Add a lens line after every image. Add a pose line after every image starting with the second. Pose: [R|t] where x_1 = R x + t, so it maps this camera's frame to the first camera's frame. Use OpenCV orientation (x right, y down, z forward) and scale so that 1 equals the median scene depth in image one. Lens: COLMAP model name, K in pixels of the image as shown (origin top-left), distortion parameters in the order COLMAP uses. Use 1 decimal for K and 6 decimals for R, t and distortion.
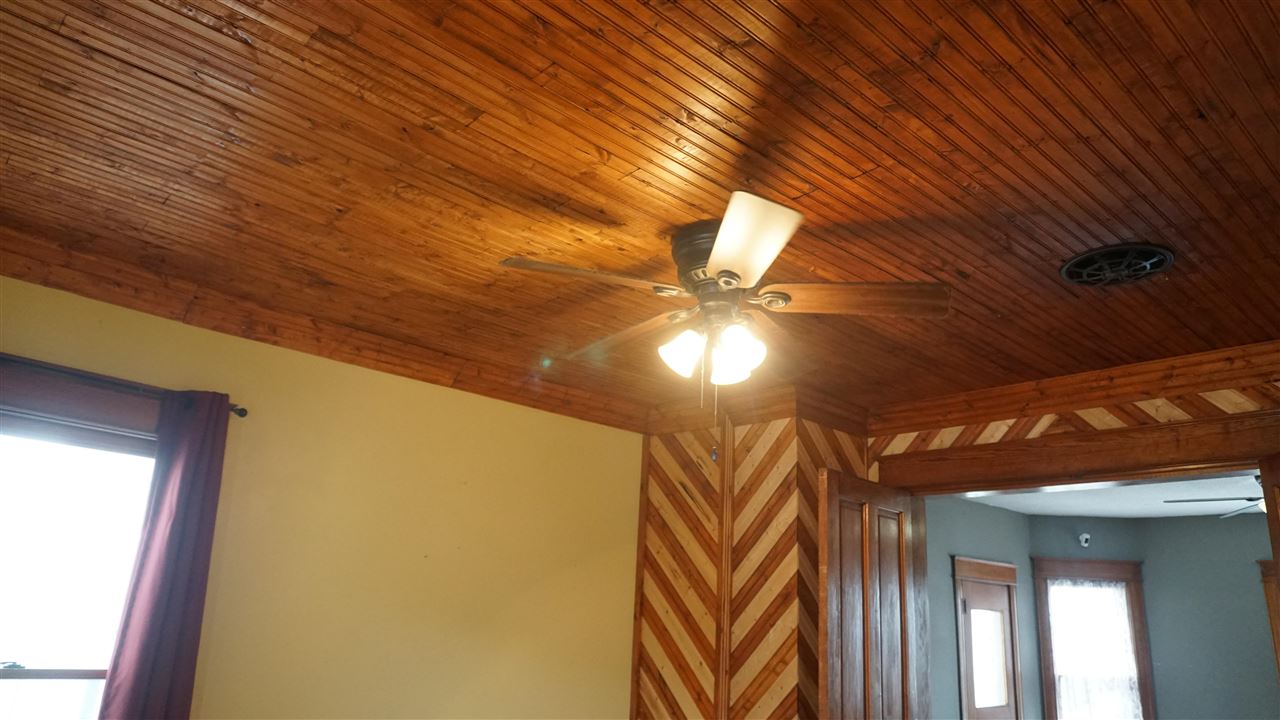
lens RADIAL K [[860.4, 0, 640.0], [0, 860.4, 360.0], [0, 0, 1]] dist [-0.049891, 0.041734]
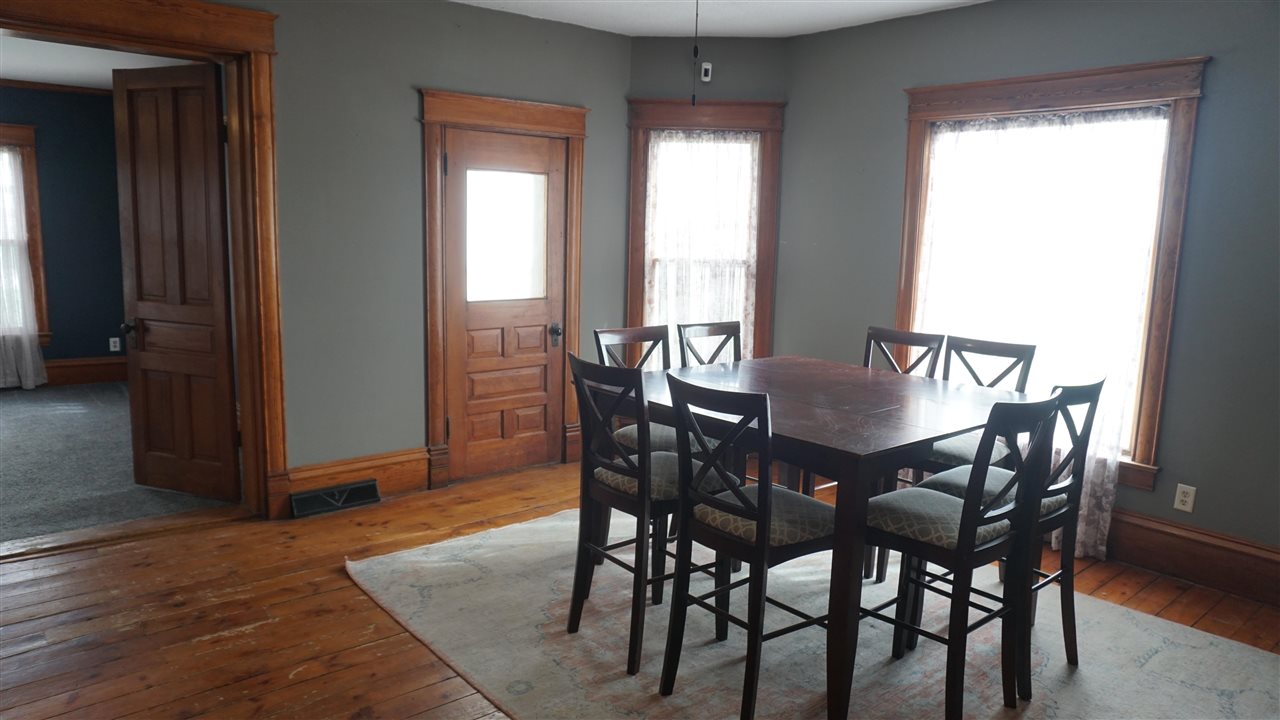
lens RADIAL K [[860.4, 0, 640.0], [0, 860.4, 360.0], [0, 0, 1]] dist [-0.049891, 0.041734]
pose [[0.999211, -0.017520, -0.035651, 1.030015], [0.031160, 0.902329, 0.429921, 0.255146], [0.024637, -0.430693, 0.902162, 0.566414]]
